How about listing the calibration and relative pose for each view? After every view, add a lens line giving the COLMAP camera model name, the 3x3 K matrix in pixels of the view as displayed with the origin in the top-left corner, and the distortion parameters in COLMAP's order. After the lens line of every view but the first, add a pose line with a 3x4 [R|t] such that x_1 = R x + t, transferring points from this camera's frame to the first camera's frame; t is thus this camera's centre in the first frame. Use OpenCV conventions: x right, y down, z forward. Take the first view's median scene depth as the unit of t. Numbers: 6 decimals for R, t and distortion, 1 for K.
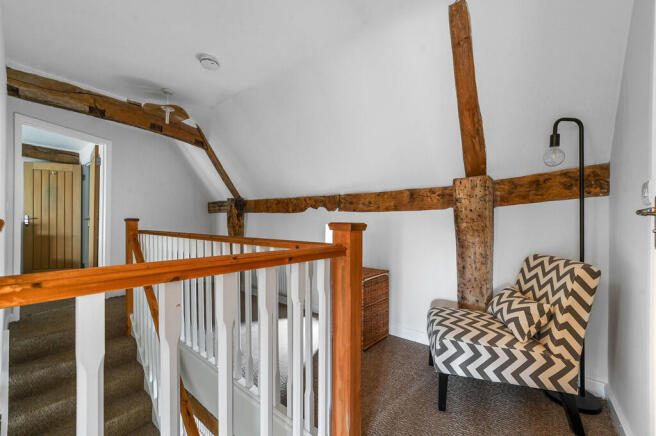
lens RADIAL K [[255.9, 0, 329.1], [0, 255.9, 221.9], [0, 0, 1]] dist [-0.004063, -0.000111]
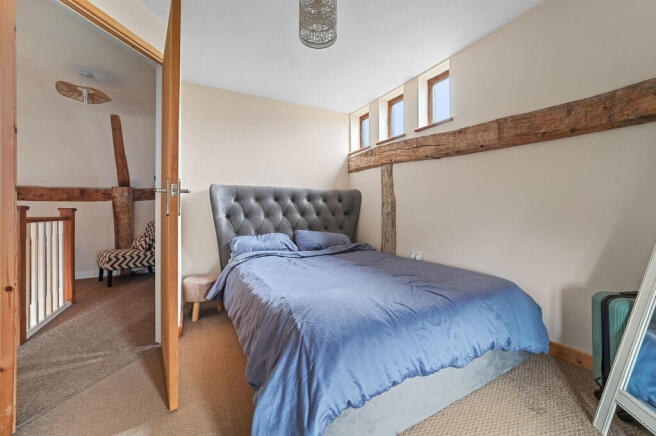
lens RADIAL K [[255.9, 0, 330.0], [0, 255.9, 212.7], [0, 0, 1]] dist [-0.004063, -0.000111]
pose [[0.372589, -0.013264, 0.927902, -0.766497], [0.000720, 0.999902, 0.014004, 0.009356], [-0.927996, -0.004550, 0.372562, -1.389487]]
